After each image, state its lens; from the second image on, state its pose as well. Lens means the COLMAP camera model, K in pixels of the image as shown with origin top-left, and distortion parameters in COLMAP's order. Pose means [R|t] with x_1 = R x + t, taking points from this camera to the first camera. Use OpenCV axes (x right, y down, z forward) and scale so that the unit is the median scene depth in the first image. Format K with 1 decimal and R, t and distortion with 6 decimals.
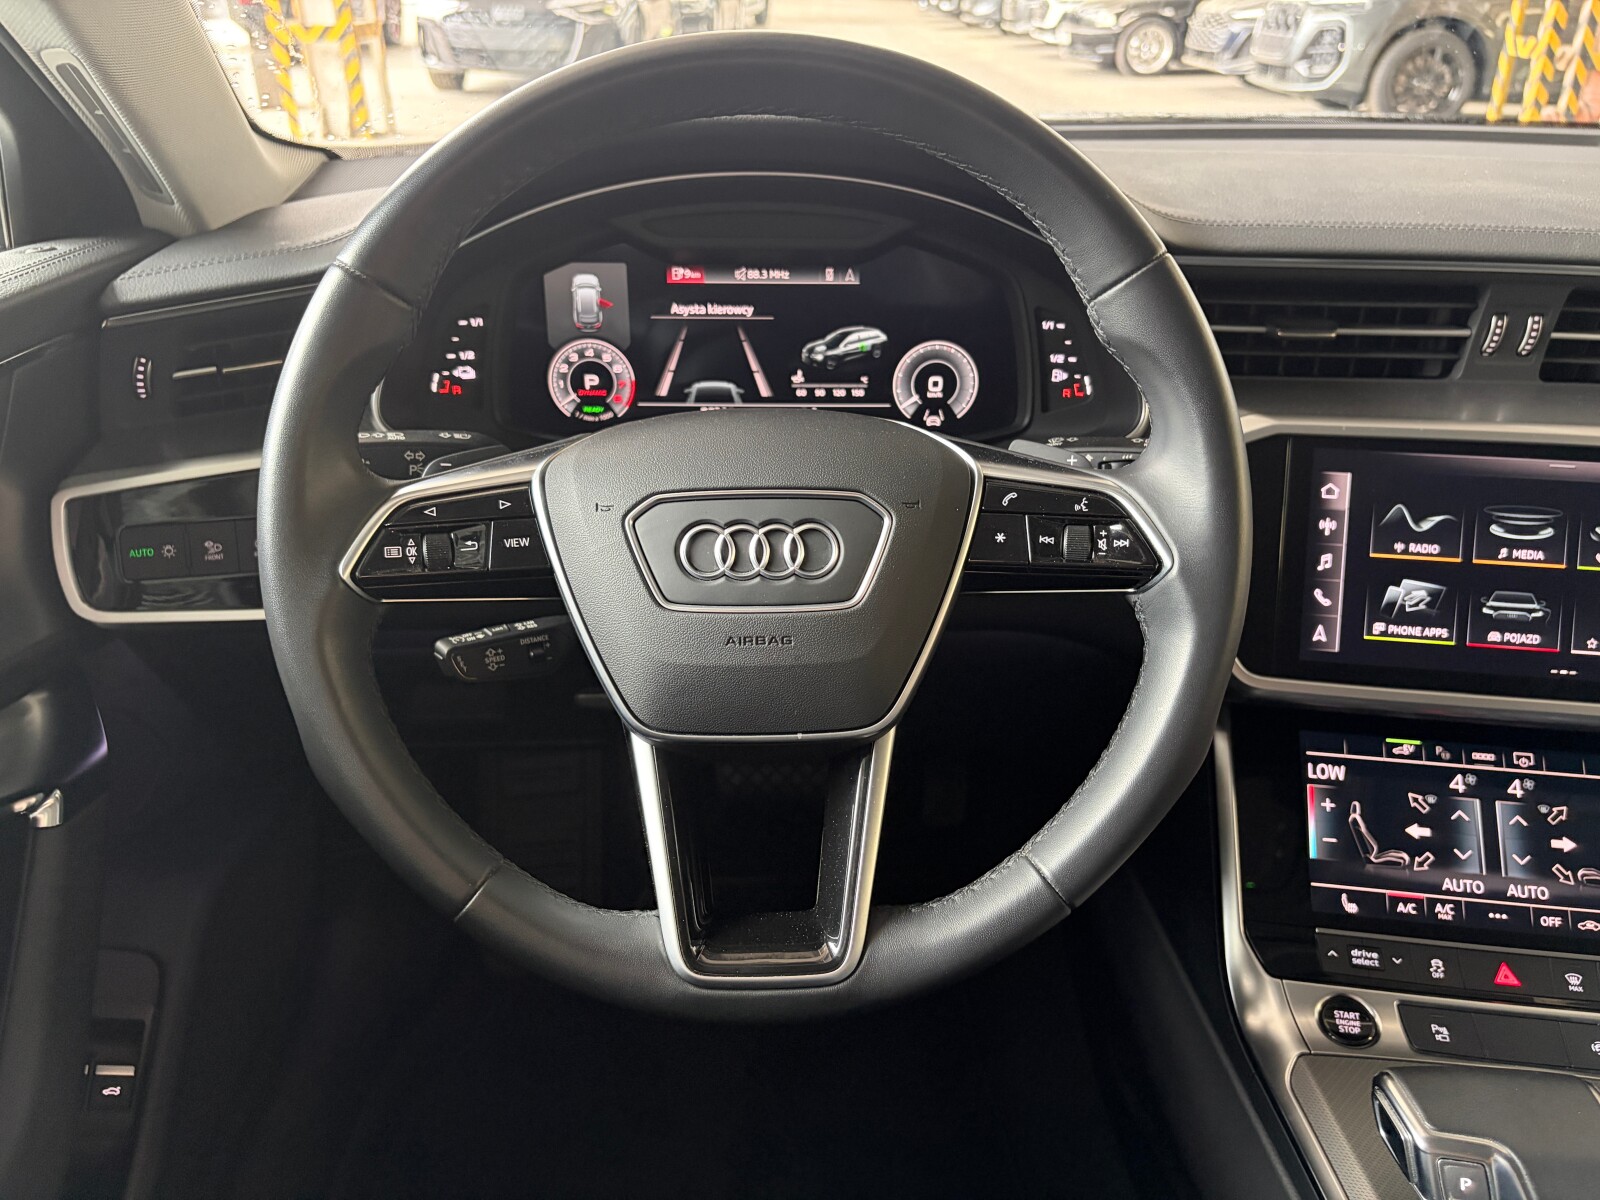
lens RADIAL K [[1232.4, 0, 795.5], [0, 1232.4, 598.0], [0, 0, 1]] dist [0.030806, -0.033730]
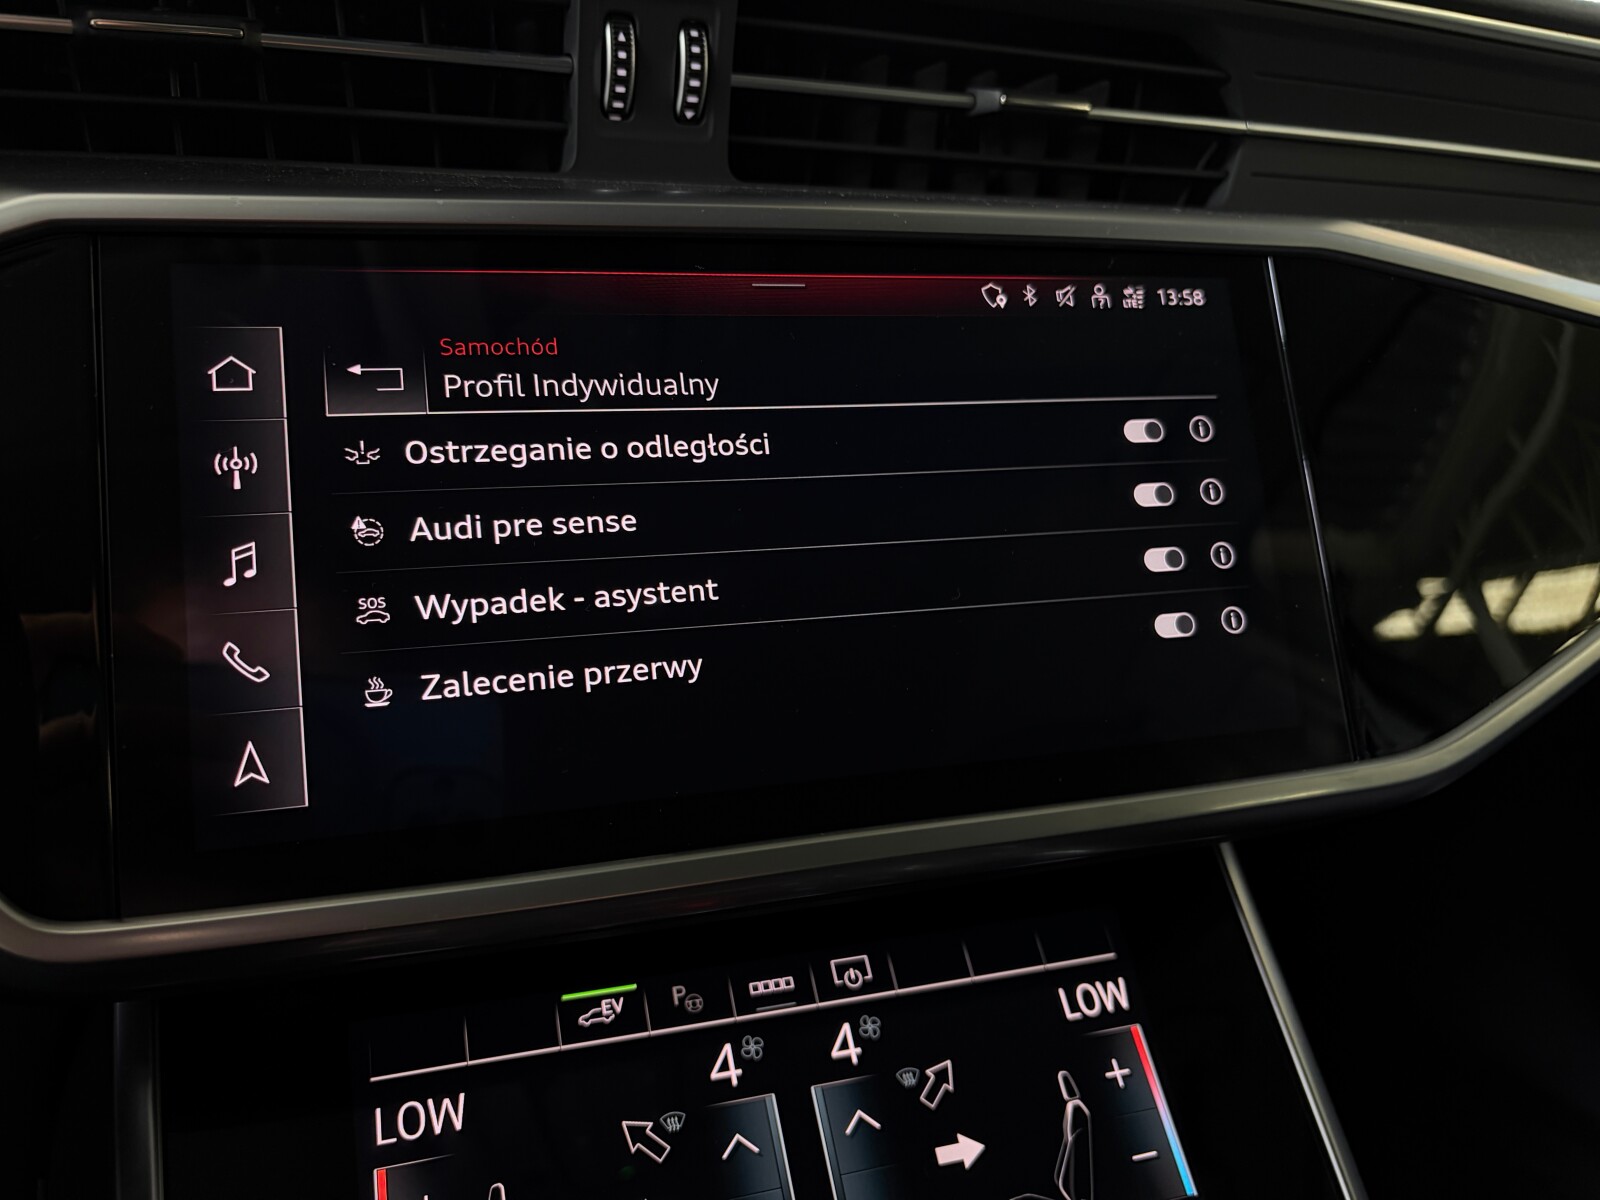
lens RADIAL K [[1232.4, 0, 795.1], [0, 1232.4, 603.2], [0, 0, 1]] dist [0.030806, -0.033730]
pose [[0.899244, -0.109478, 0.423527, 0.392991], [0.178277, 0.975844, -0.126275, 0.052390], [-0.399472, 0.189057, 0.897039, 0.579374]]
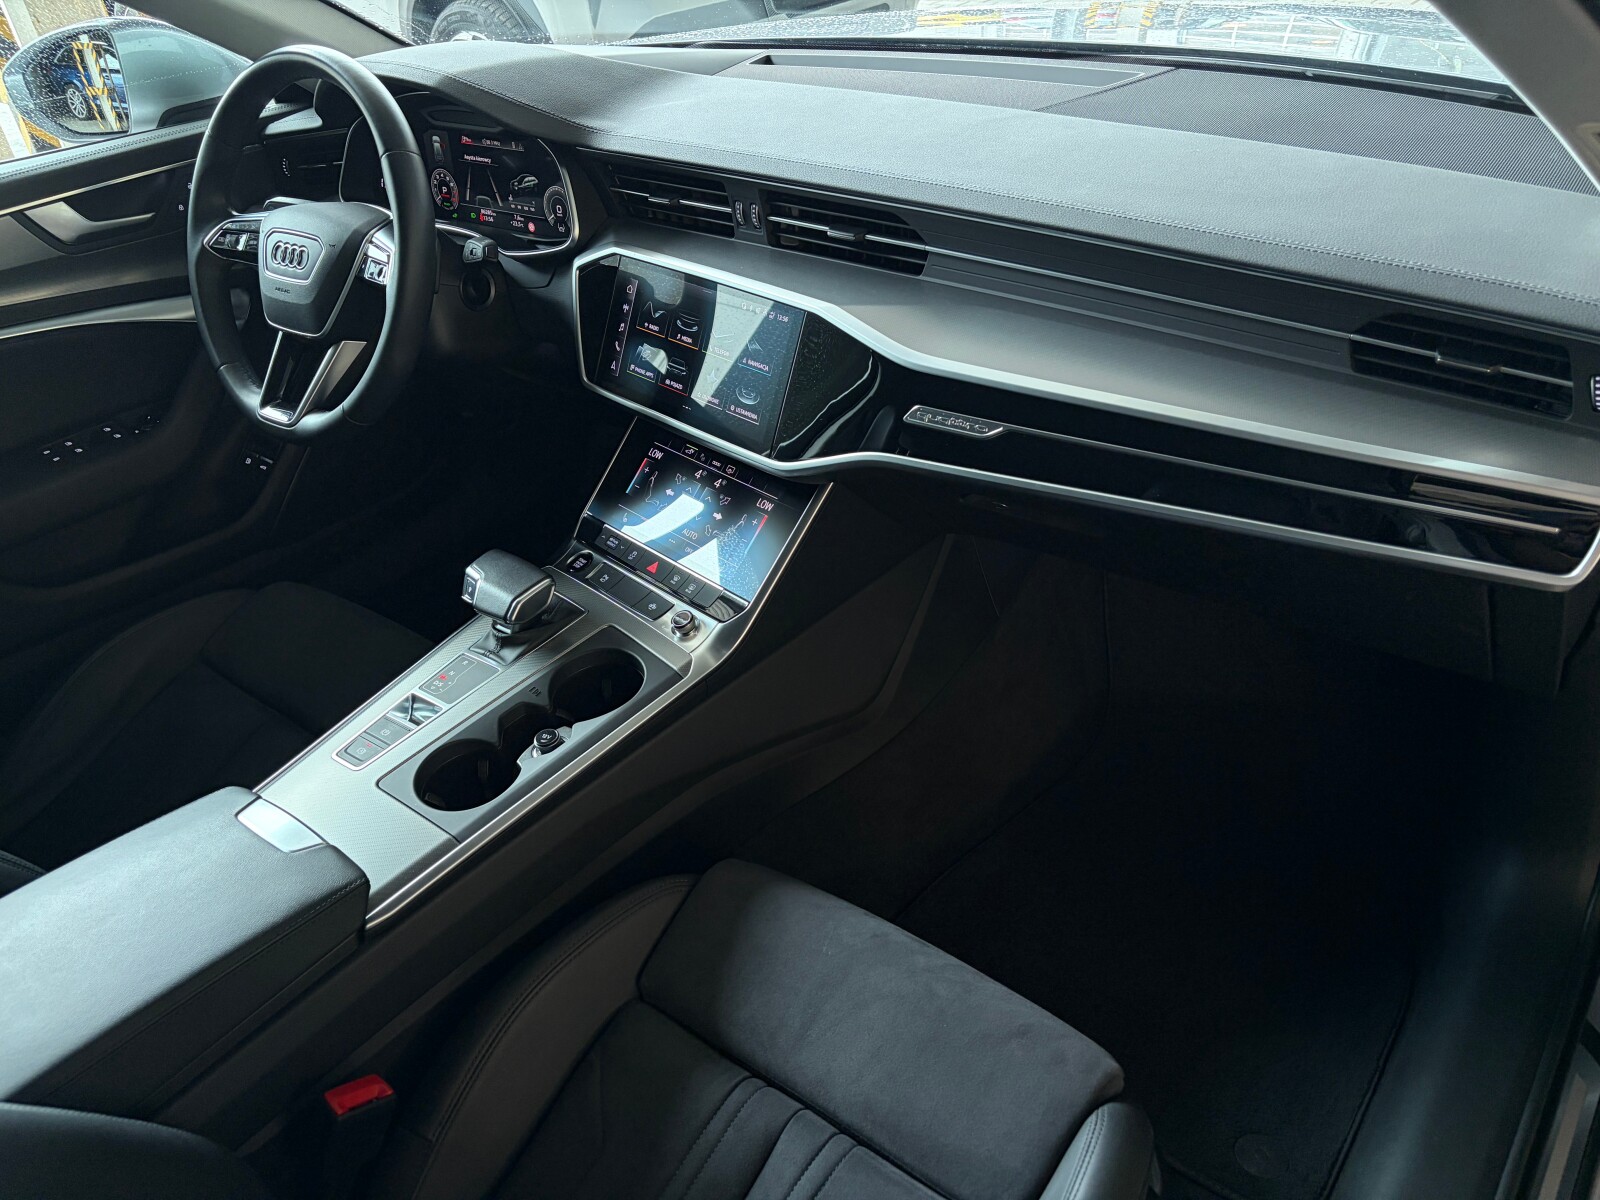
lens RADIAL K [[1232.4, 0, 766.2], [0, 1232.4, 605.4], [0, 0, 1]] dist [0.030806, -0.033730]
pose [[0.764409, 0.291556, -0.575042, 1.675807], [-0.204076, 0.955467, 0.213157, -0.065510], [0.611581, -0.045587, 0.789867, -0.334744]]
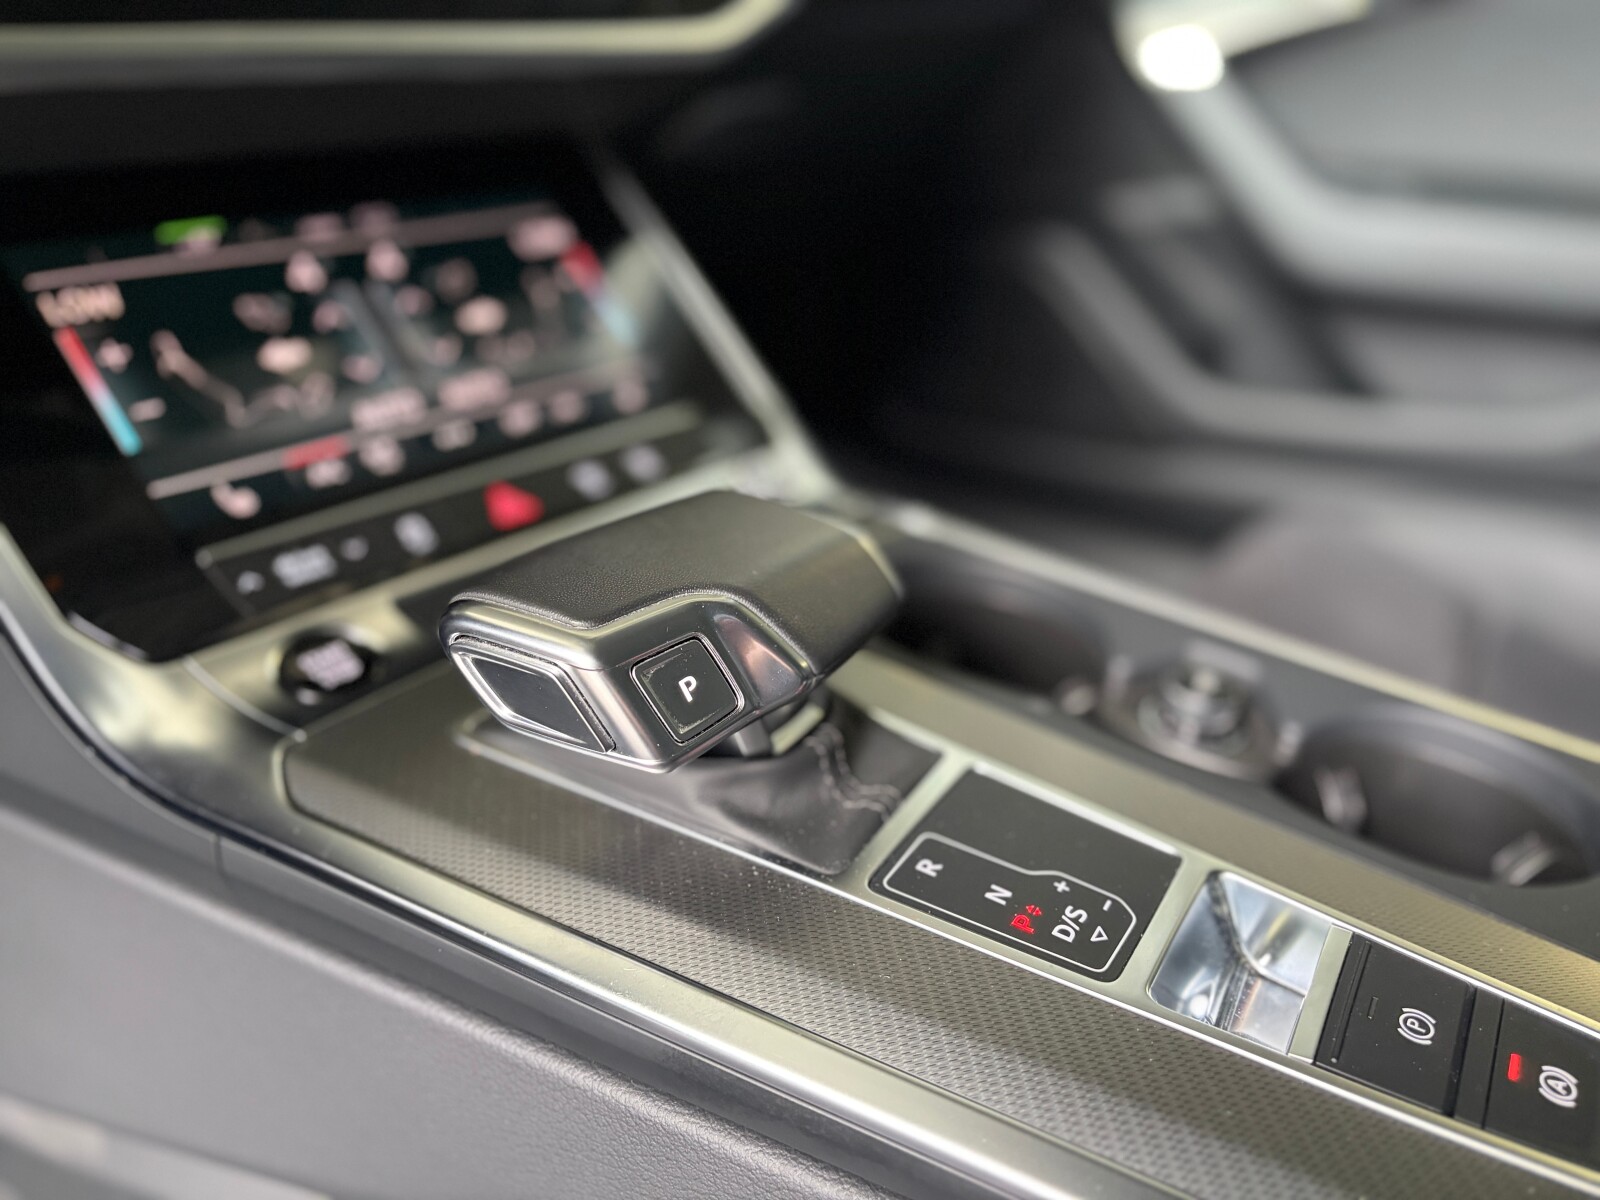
lens RADIAL K [[1232.4, 0, 801.8], [0, 1232.4, 589.7], [0, 0, 1]] dist [0.030806, -0.033730]
pose [[0.525545, -0.354888, 0.773212, 0.148494], [0.366261, 0.914688, 0.170879, 0.273944], [-0.767890, 0.193392, 0.610692, 0.486823]]
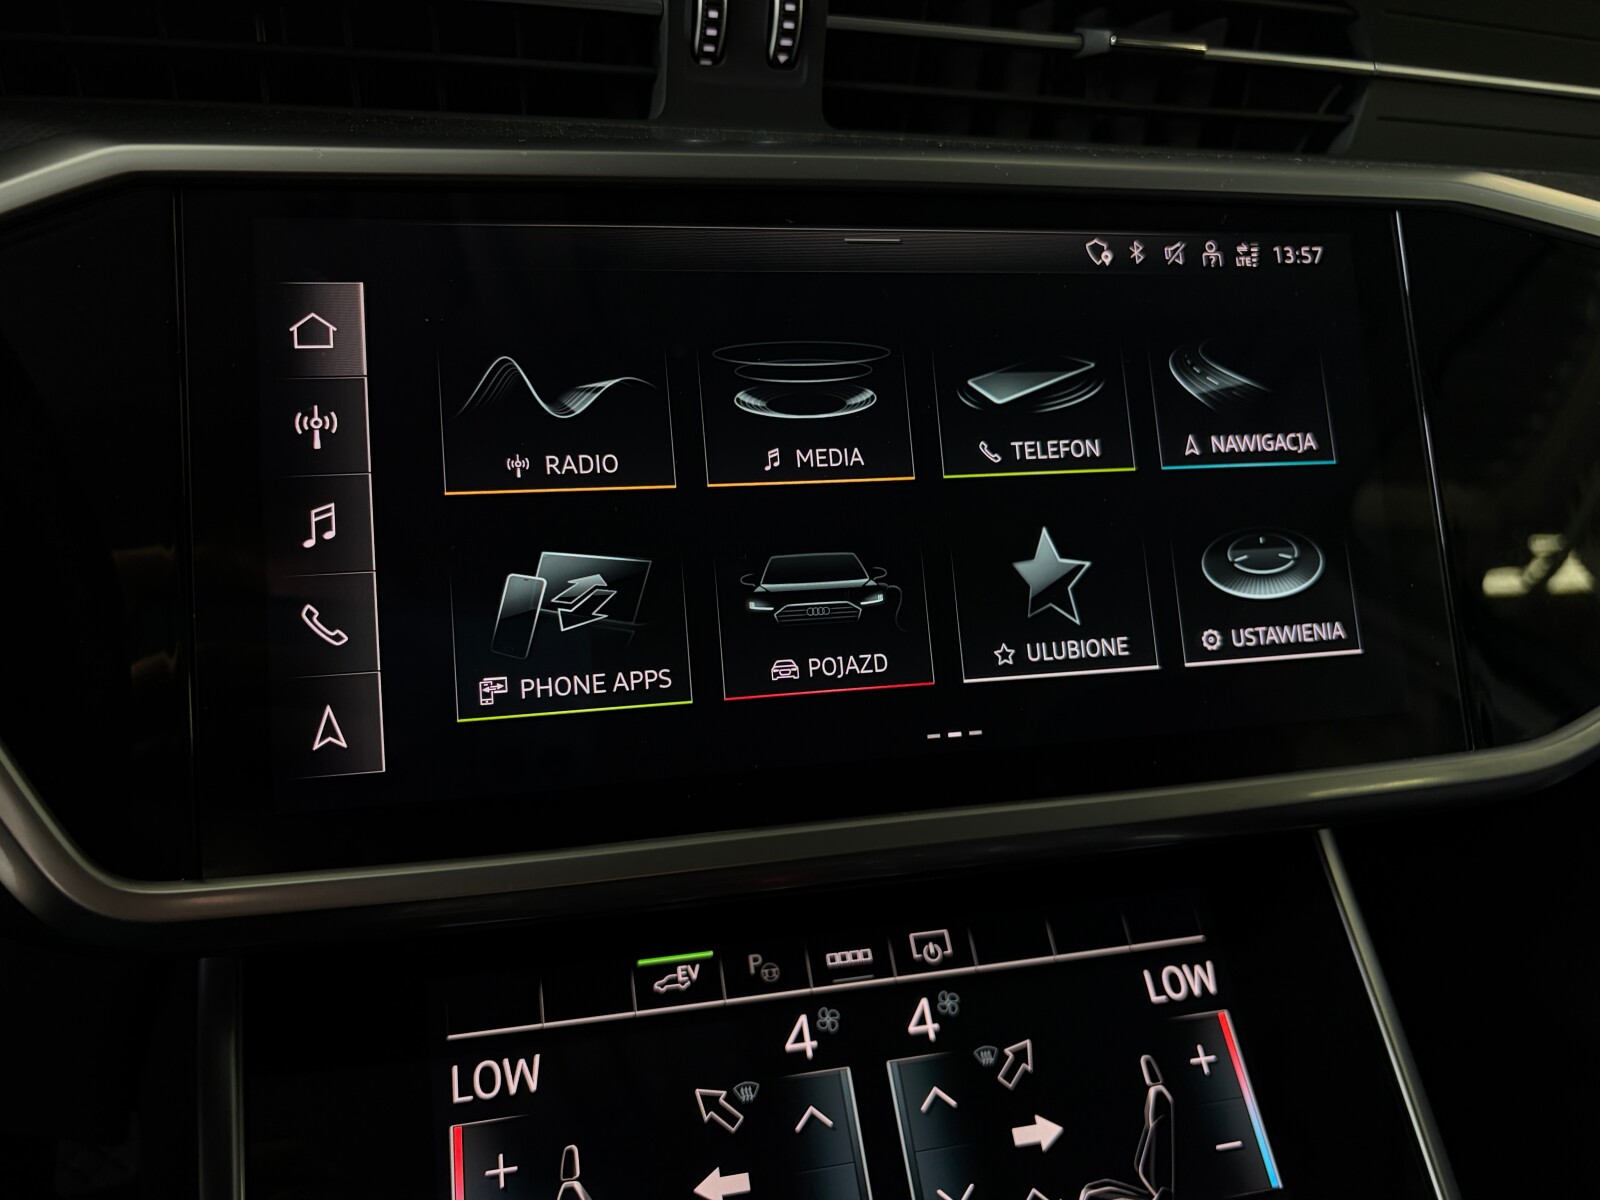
lens RADIAL K [[1232.4, 0, 811.8], [0, 1232.4, 595.7], [0, 0, 1]] dist [0.030806, -0.033730]
pose [[0.923752, -0.105805, 0.368087, 0.398805], [0.151276, 0.983733, -0.096873, 0.043292], [-0.351850, 0.145169, 0.924731, 0.588571]]
